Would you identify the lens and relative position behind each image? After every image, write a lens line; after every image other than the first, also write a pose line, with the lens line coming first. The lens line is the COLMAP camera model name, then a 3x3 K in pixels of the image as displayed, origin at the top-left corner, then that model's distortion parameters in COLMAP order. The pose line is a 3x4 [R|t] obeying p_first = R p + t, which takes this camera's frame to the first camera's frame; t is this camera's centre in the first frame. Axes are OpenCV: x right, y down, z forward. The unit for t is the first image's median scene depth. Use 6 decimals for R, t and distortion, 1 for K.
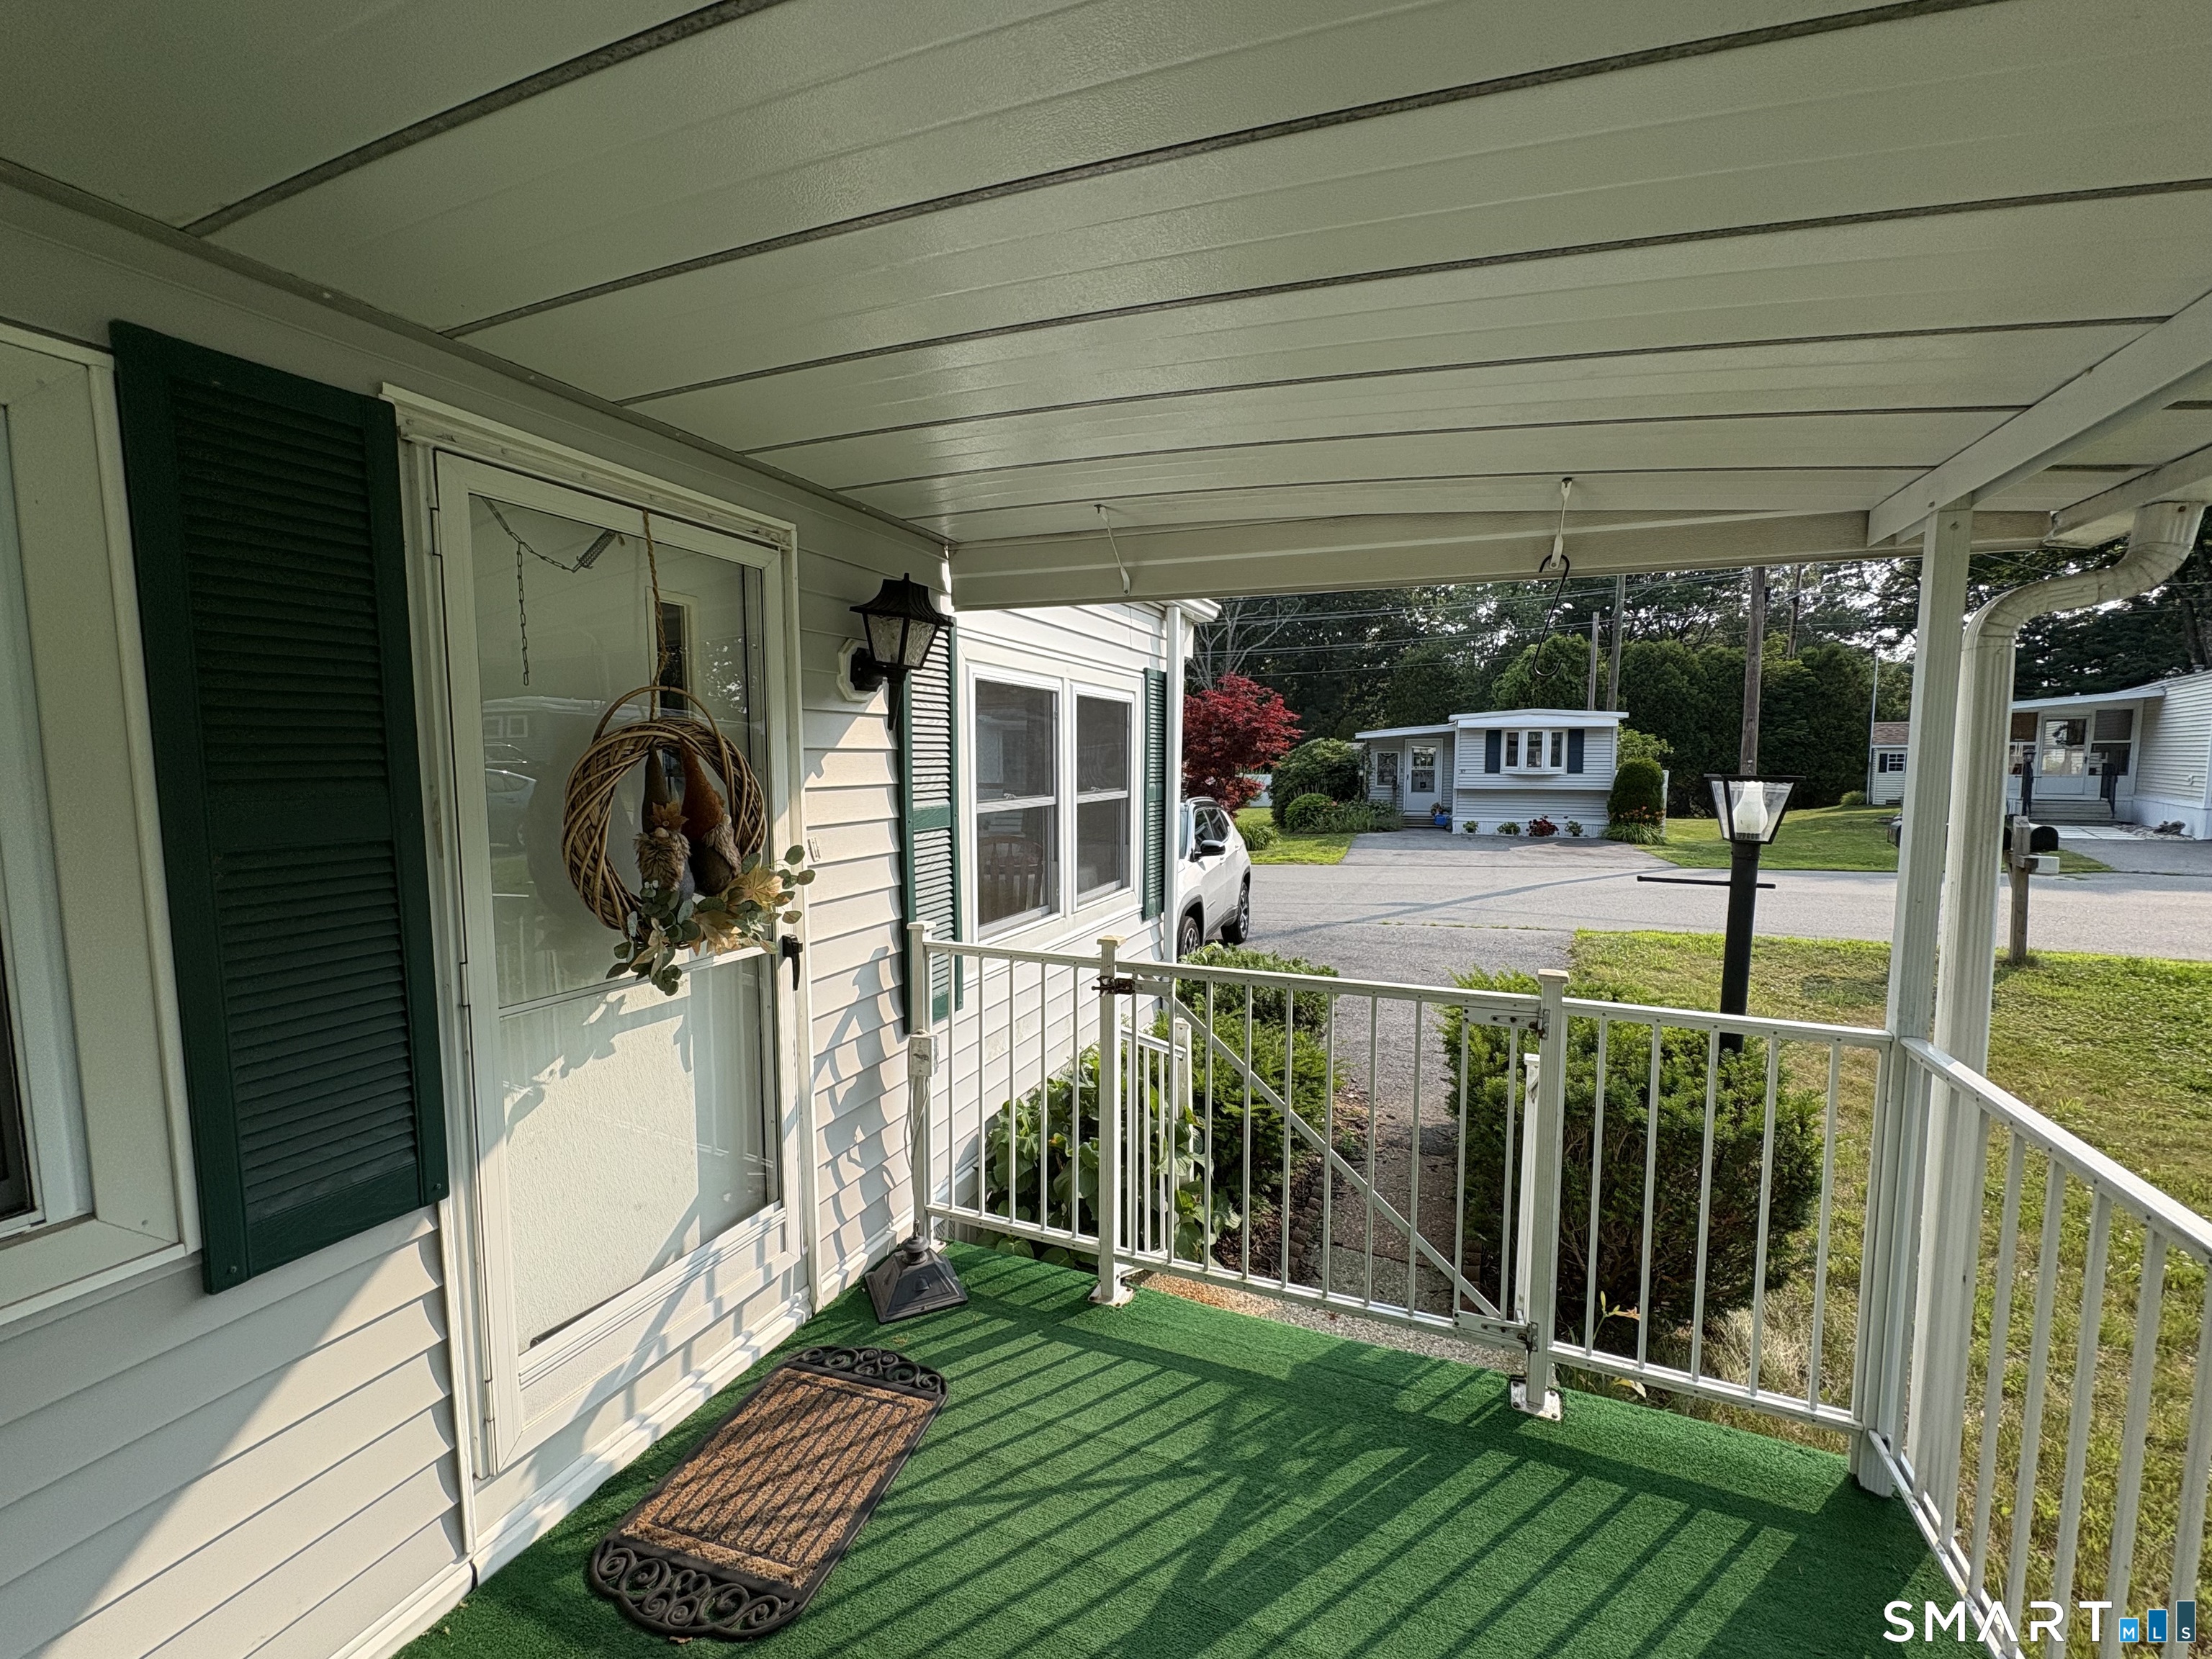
lens RADIAL K [[881.7, 0, 1107.1], [0, 881.7, 828.2], [0, 0, 1]] dist [-0.000169, 0.000000]
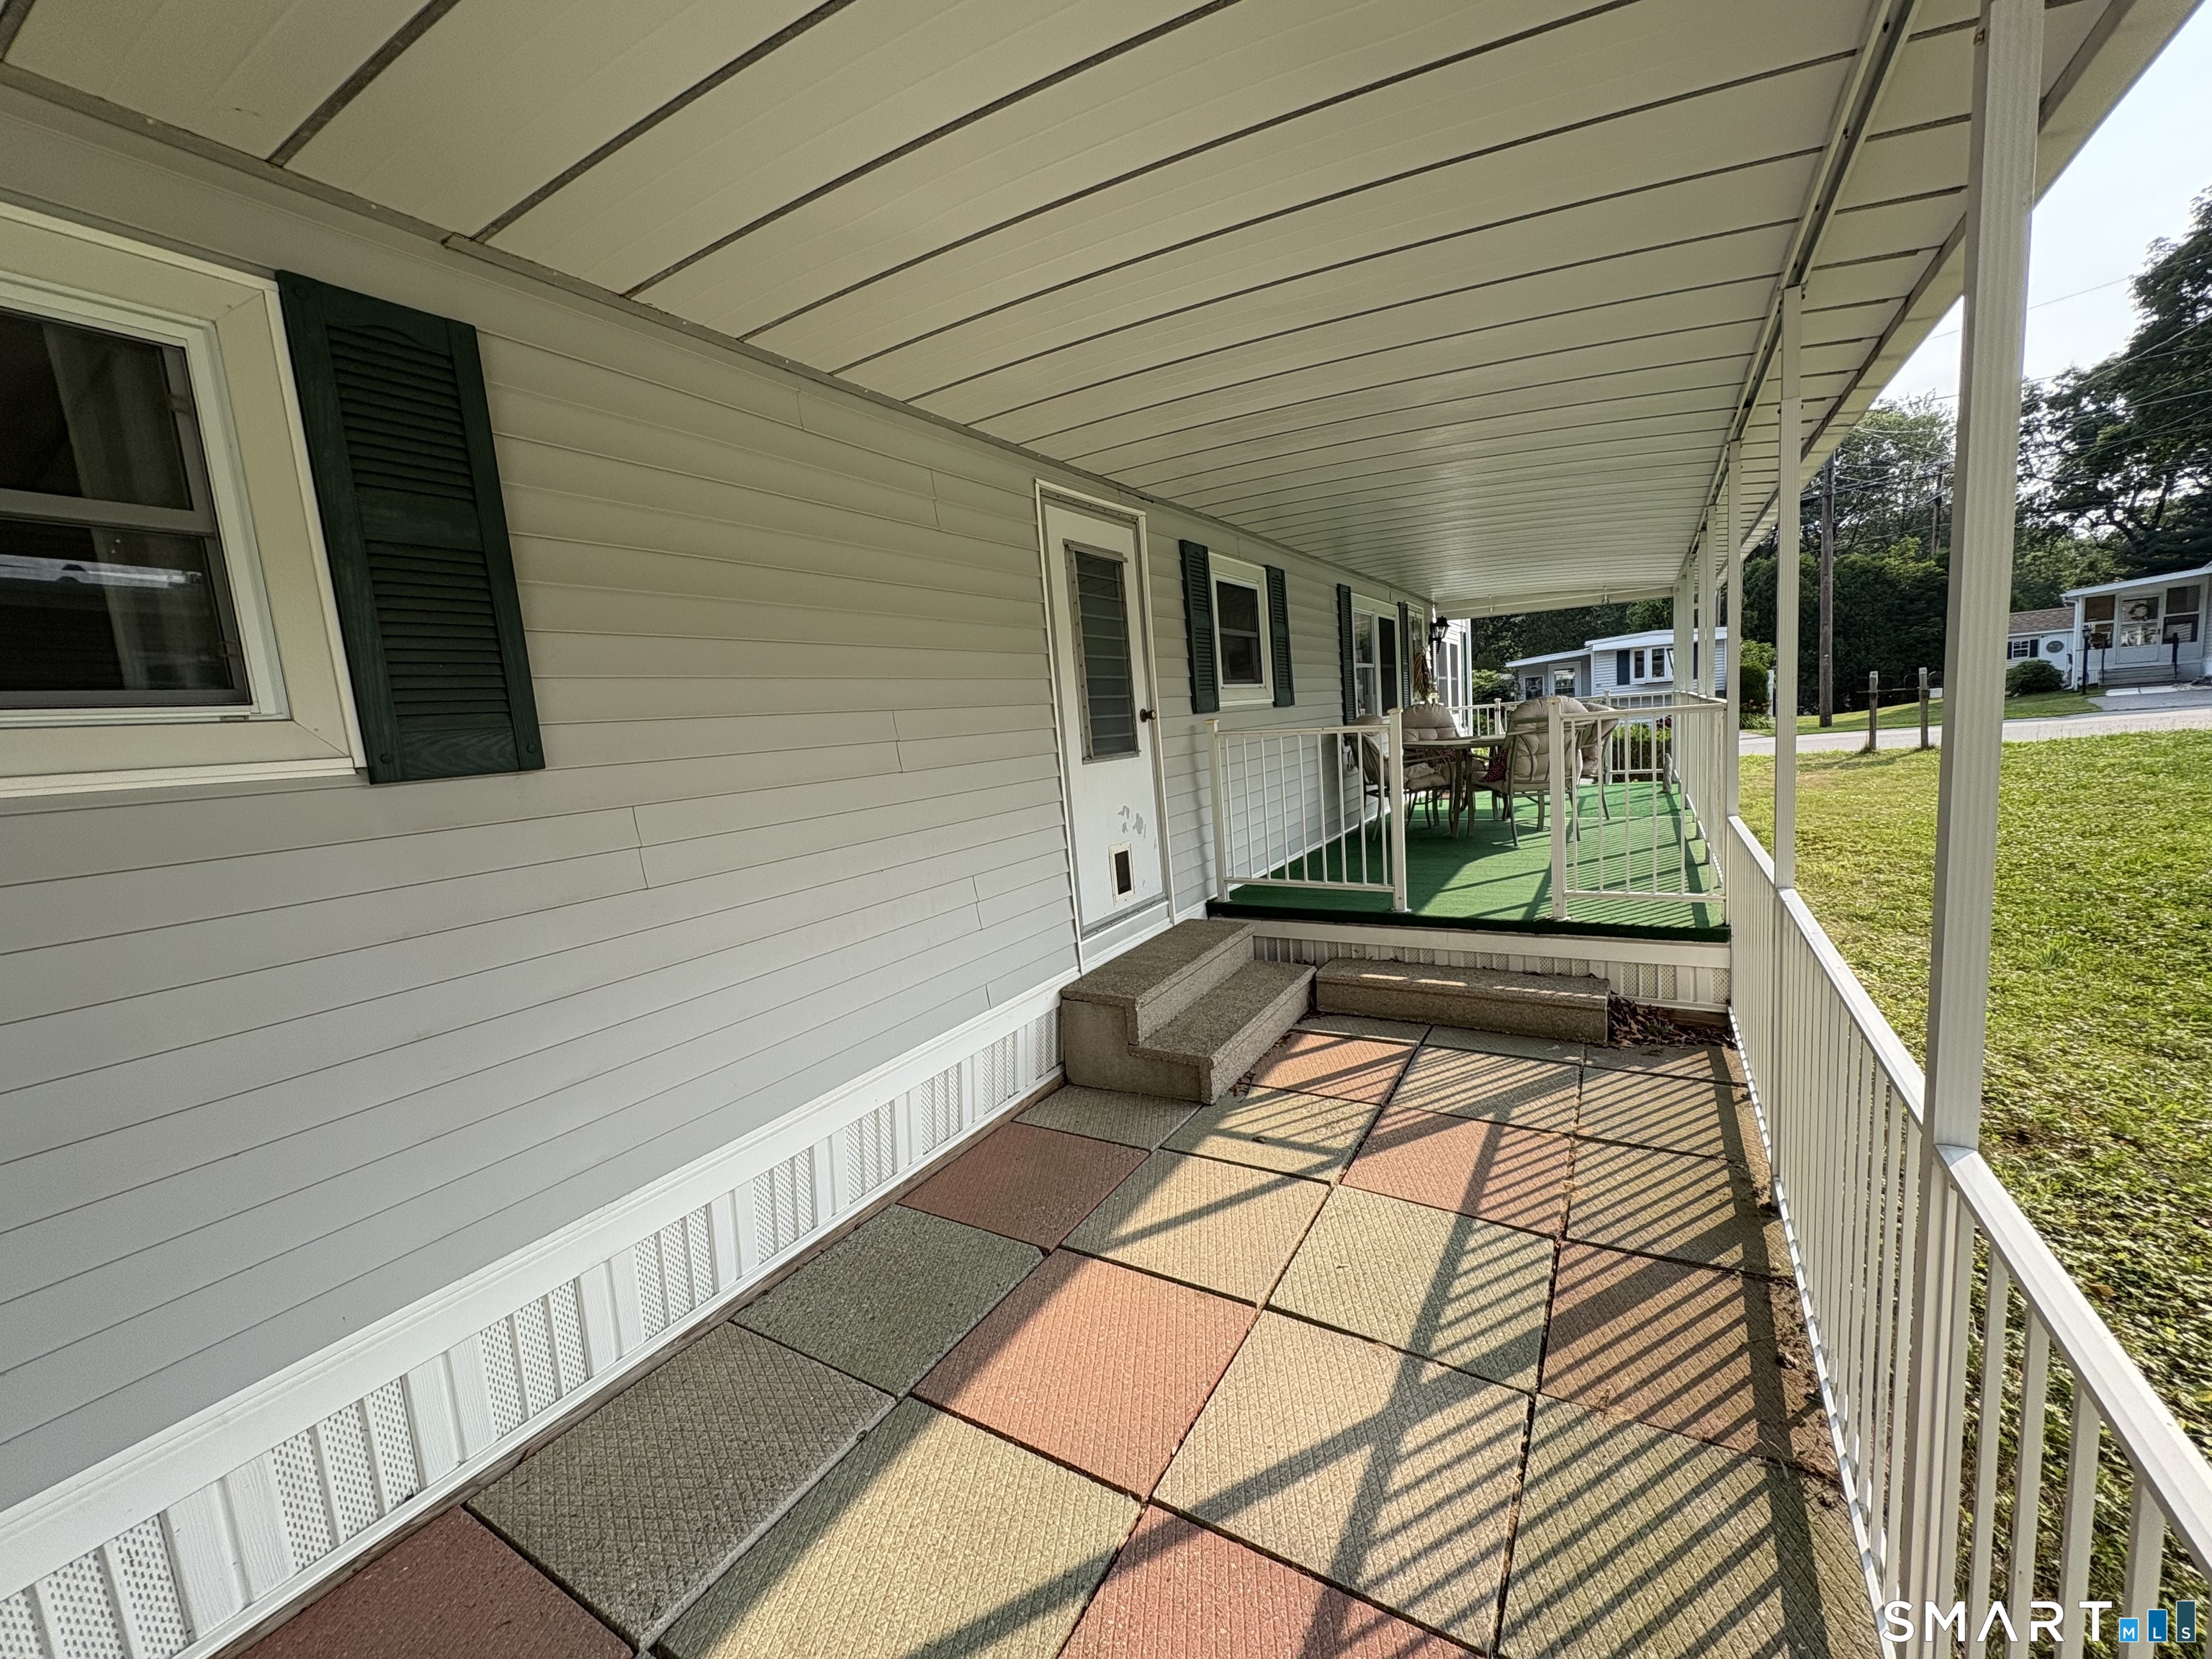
lens RADIAL K [[881.7, 0, 1092.9], [0, 881.7, 829.3], [0, 0, 1]] dist [-0.000169, 0.000000]
pose [[0.987375, -0.058626, -0.147153, -0.124546], [0.064521, 0.997281, 0.035604, 0.044545], [0.144665, -0.044649, 0.988473, -0.327393]]
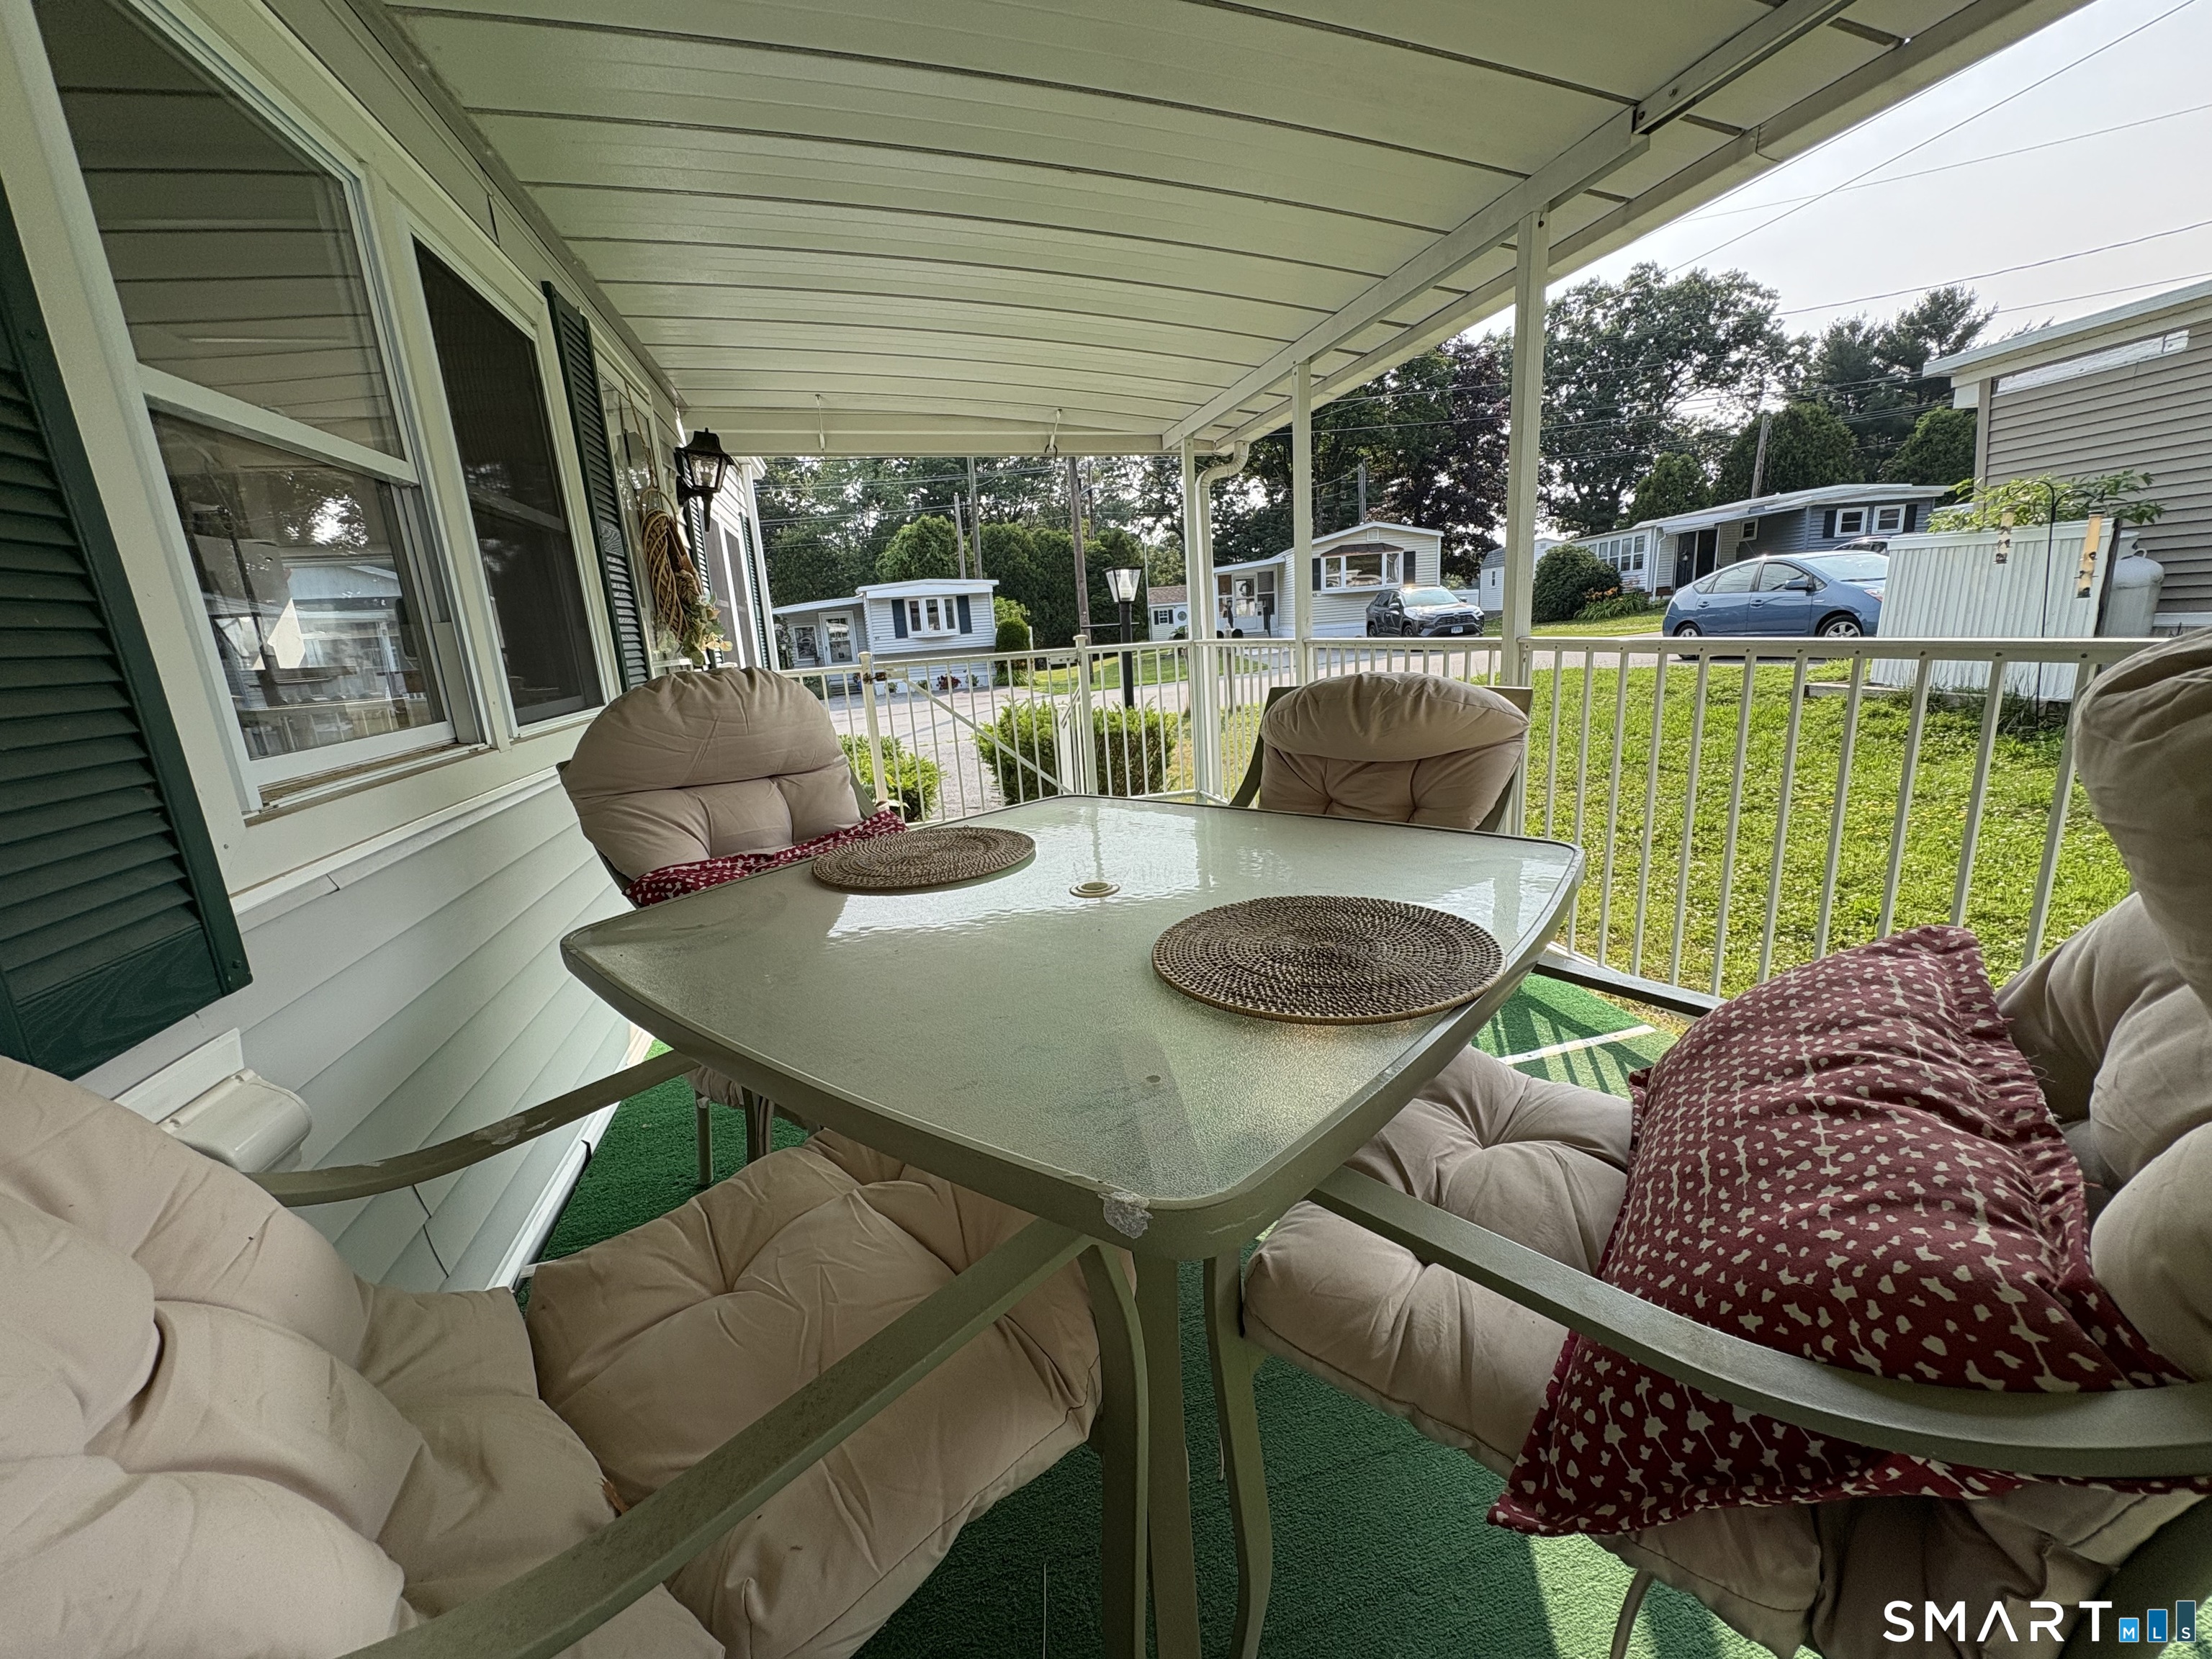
lens RADIAL K [[881.7, 0, 1109.9], [0, 881.7, 830.6], [0, 0, 1]] dist [-0.000169, 0.000000]
pose [[0.780995, -0.191166, 0.594561, -0.070198], [0.115303, 0.979772, 0.163561, 0.023232], [-0.613802, -0.059186, 0.787239, -0.070261]]
